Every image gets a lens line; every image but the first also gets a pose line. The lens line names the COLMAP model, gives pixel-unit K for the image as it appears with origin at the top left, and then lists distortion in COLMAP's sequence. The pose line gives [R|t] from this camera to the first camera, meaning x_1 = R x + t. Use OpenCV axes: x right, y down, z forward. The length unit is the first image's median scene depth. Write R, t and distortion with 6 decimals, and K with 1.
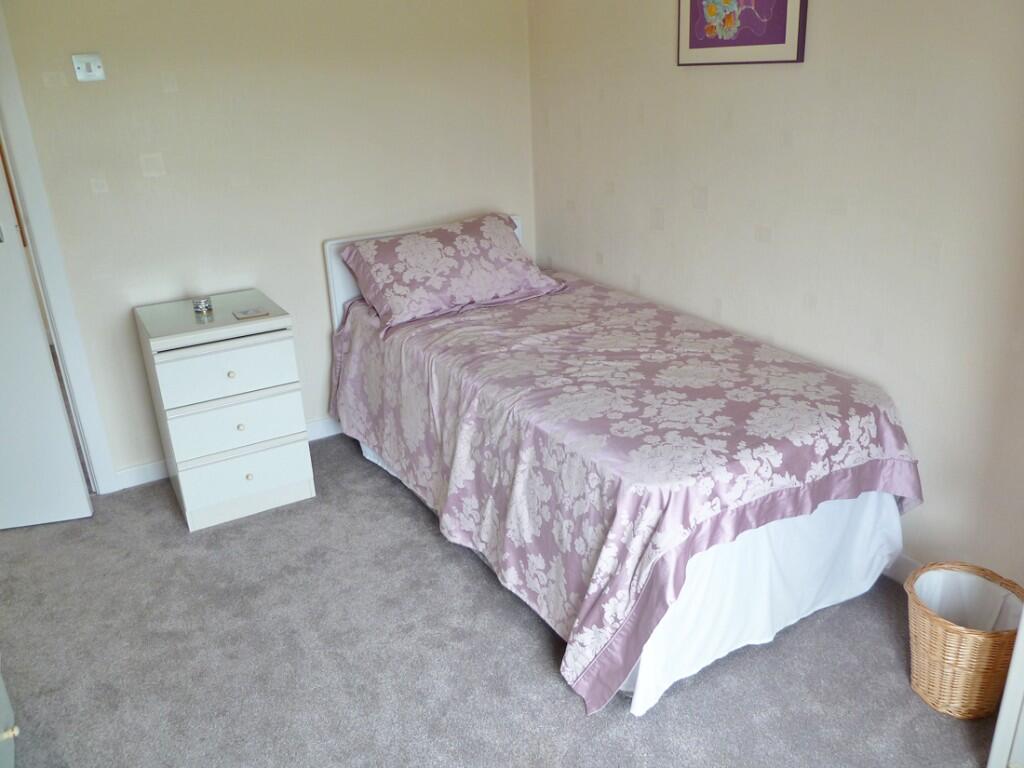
lens RADIAL K [[772.5, 0, 520.2], [0, 772.5, 377.1], [0, 0, 1]] dist [-0.027776, 0.018351]
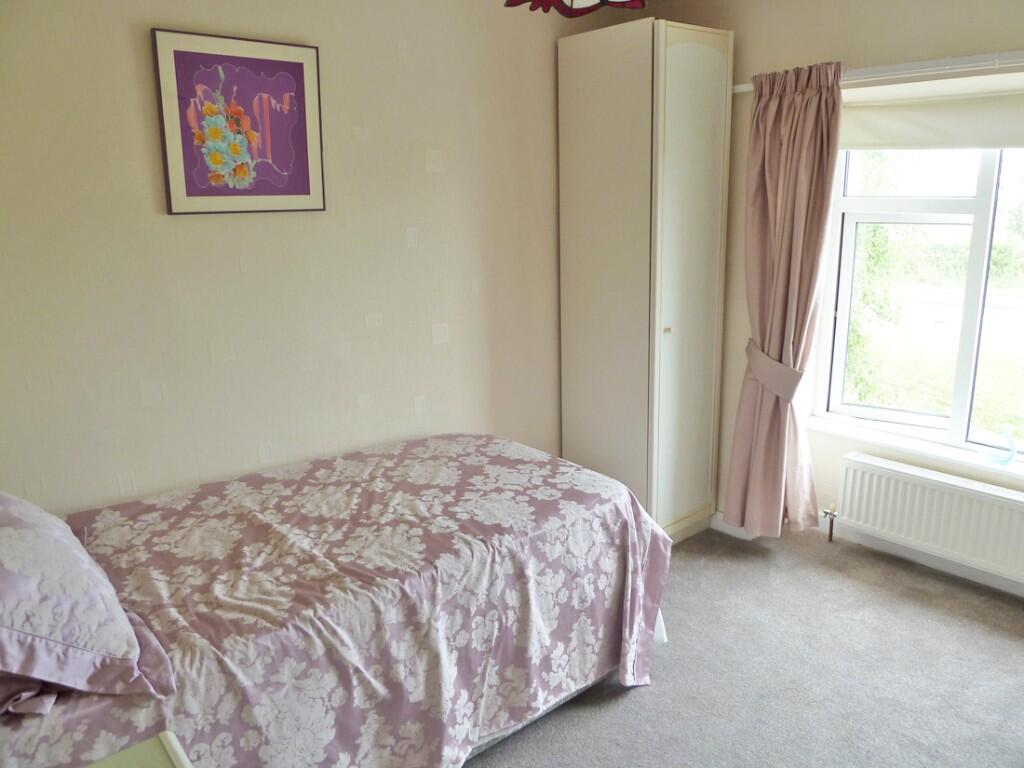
lens RADIAL K [[772.5, 0, 517.3], [0, 772.5, 388.9], [0, 0, 1]] dist [-0.027776, 0.018351]
pose [[-0.148920, -0.212399, 0.965769, -0.767274], [0.376308, 0.891002, 0.253982, -0.314336], [-0.914448, 0.401250, -0.052761, 0.797264]]
